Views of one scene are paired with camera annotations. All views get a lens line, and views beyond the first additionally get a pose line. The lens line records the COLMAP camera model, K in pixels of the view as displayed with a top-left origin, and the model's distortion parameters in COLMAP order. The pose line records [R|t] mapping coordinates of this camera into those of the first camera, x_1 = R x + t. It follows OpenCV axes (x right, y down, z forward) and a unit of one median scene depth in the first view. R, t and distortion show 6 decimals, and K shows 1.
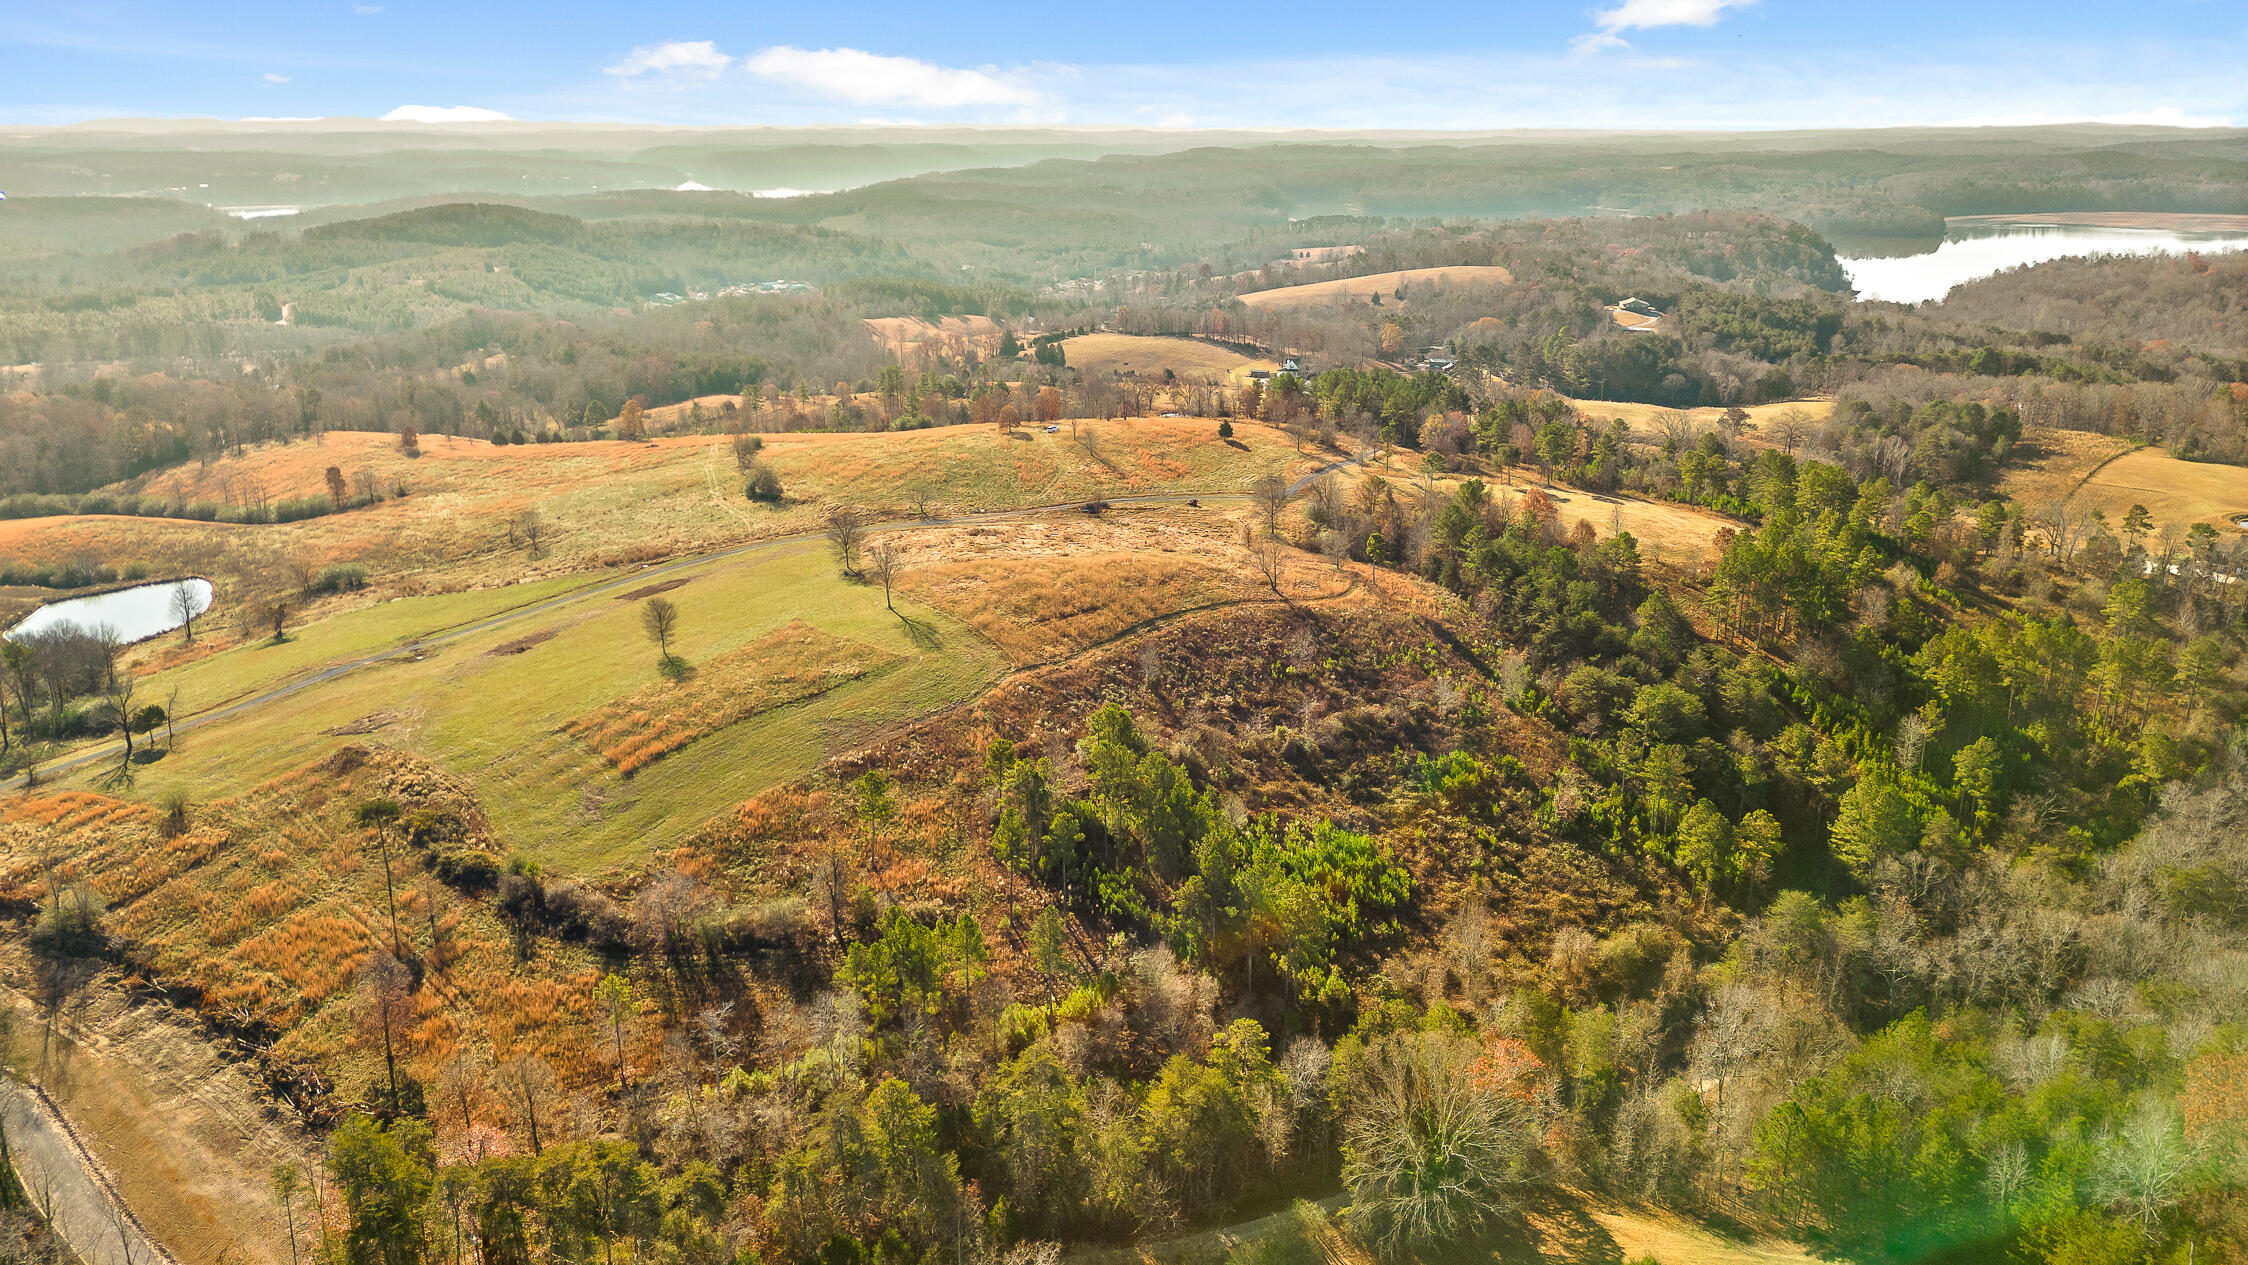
lens RADIAL K [[1594.8, 0, 1130.2], [0, 1594.8, 631.5], [0, 0, 1]] dist [0.107515, -0.126396]
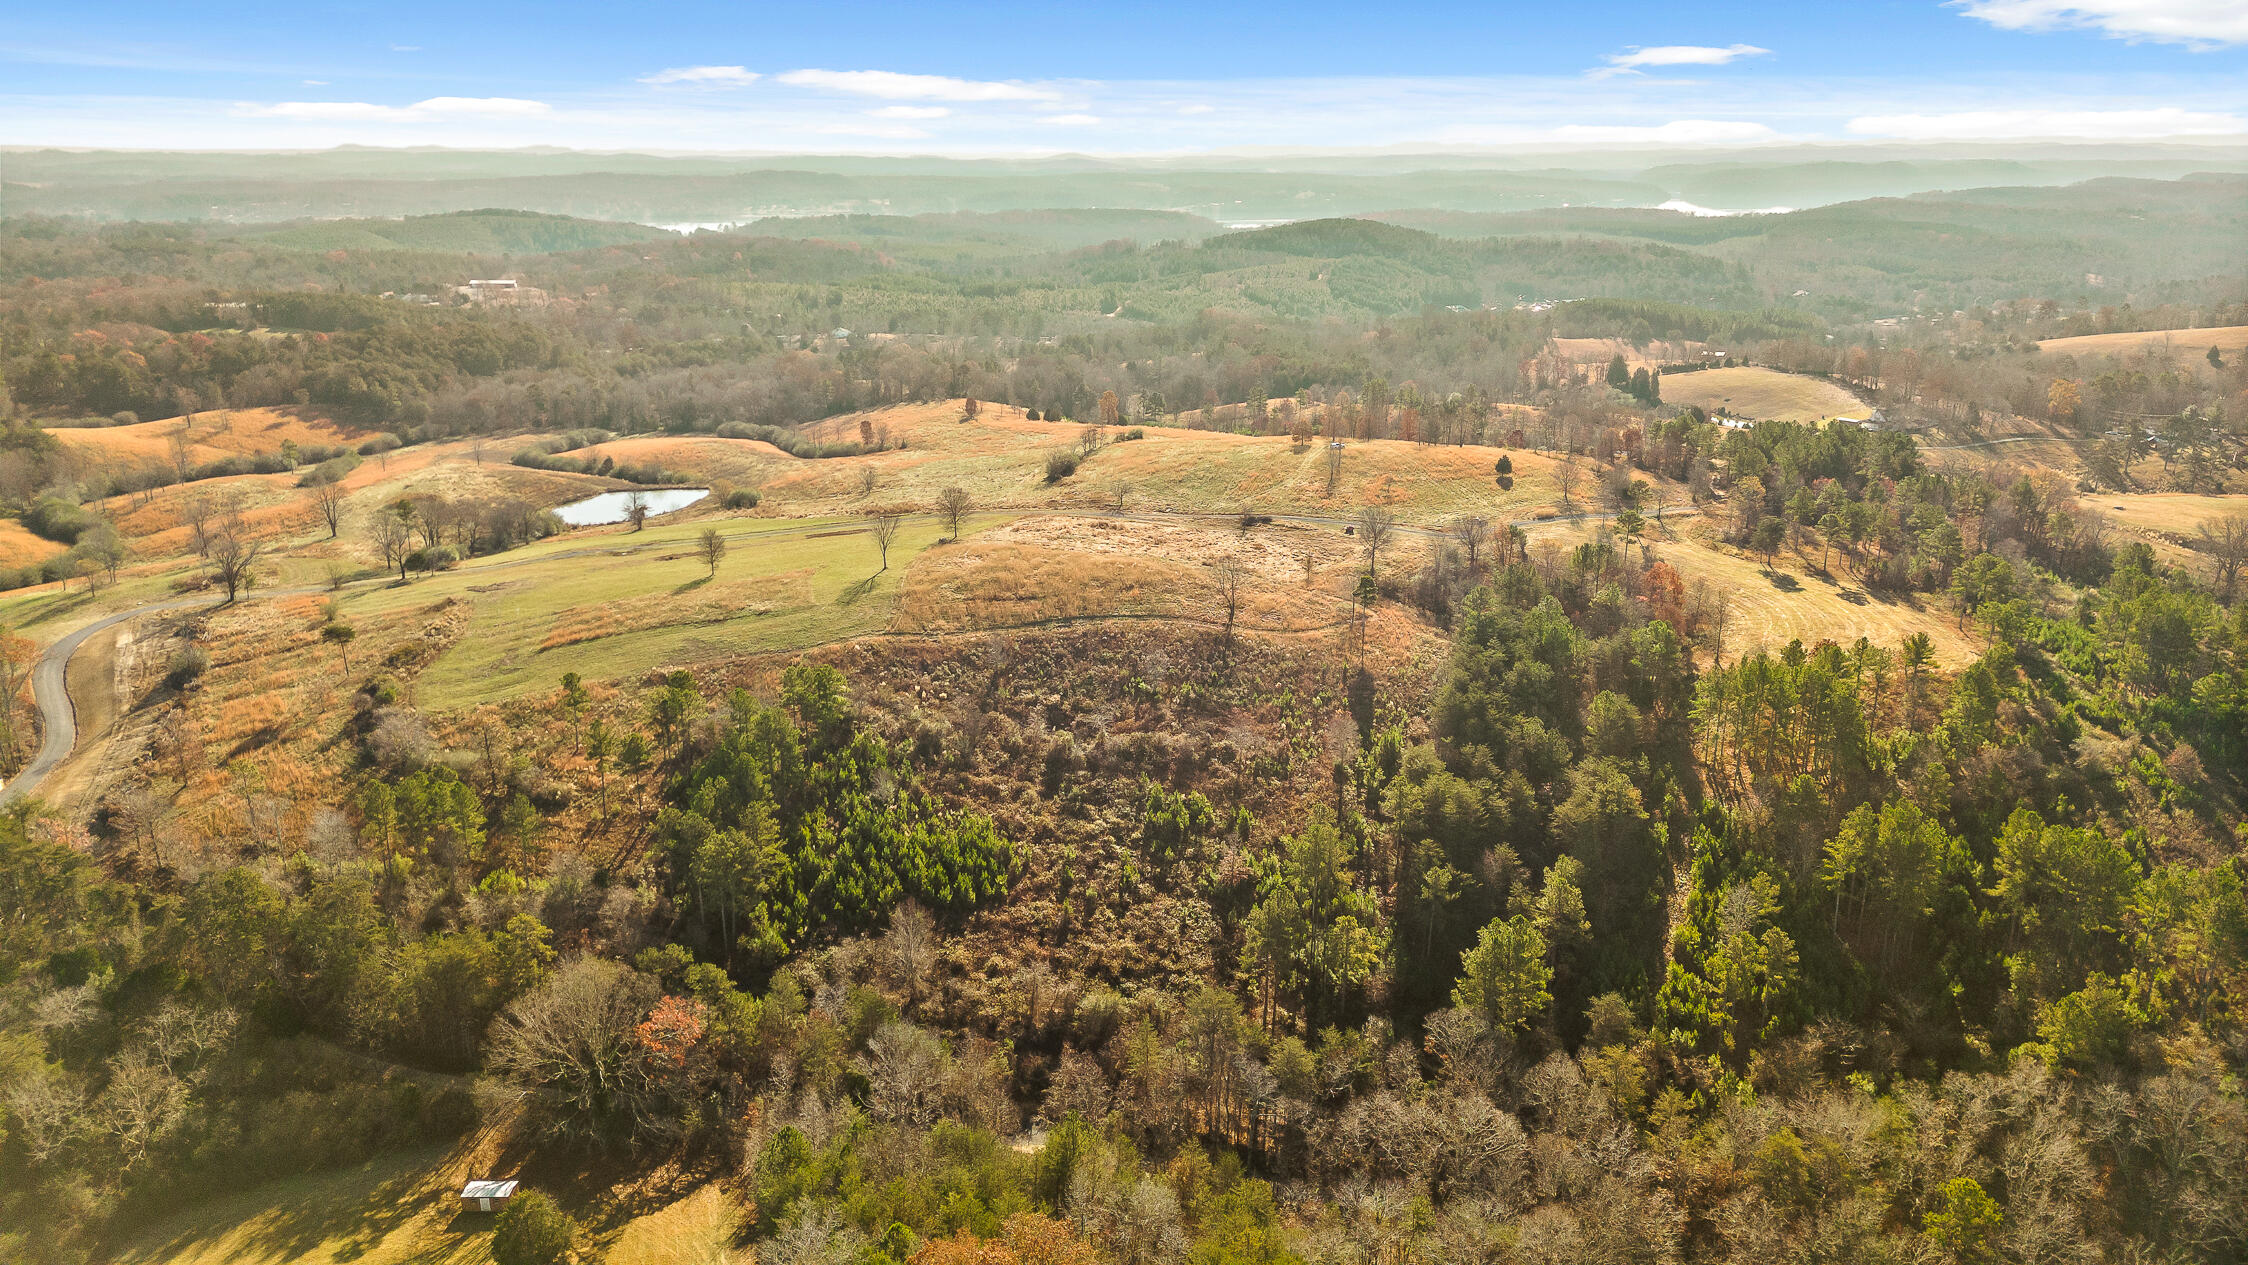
lens RADIAL K [[1567.5, 0, 1124.0], [0, 1567.5, 632.5], [0, 0, 1]] dist [0.103352, -0.124629]
pose [[0.815641, 0.170654, -0.552818, 0.595007], [-0.173695, 0.983659, 0.047379, -0.049975], [0.551870, 0.057378, 0.831954, 0.162451]]
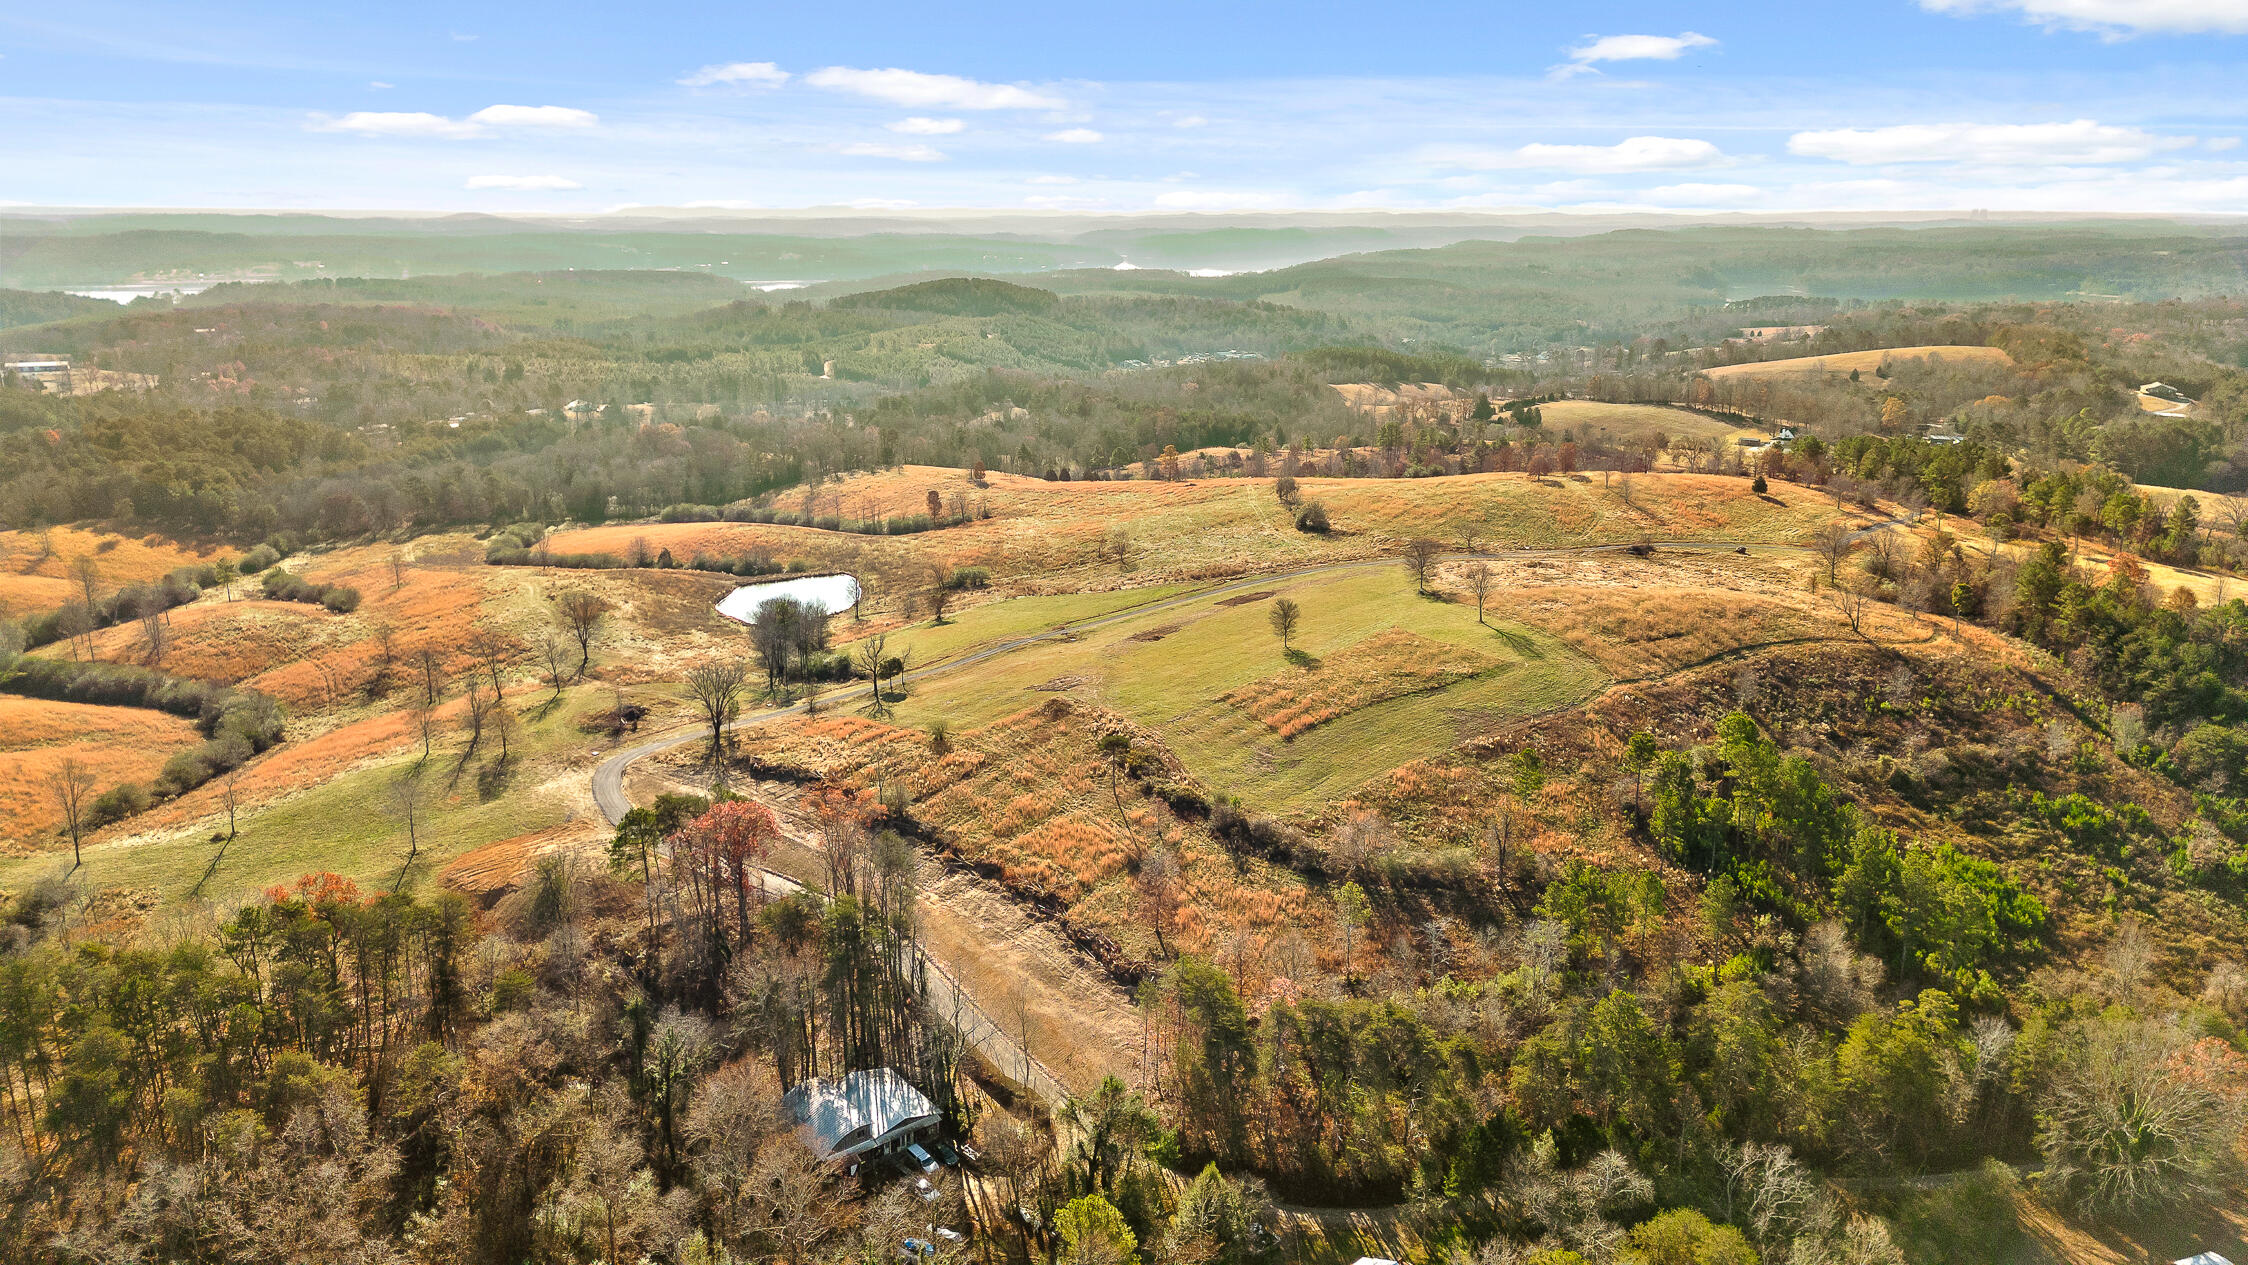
lens RADIAL K [[1567.5, 0, 1124.0], [0, 1567.5, 632.5], [0, 0, 1]] dist [0.103352, -0.124629]
pose [[0.969505, 0.065363, -0.236195, -0.128376], [-0.075492, 0.996563, -0.034090, 0.046784], [0.233155, 0.050881, 0.971107, -0.107693]]
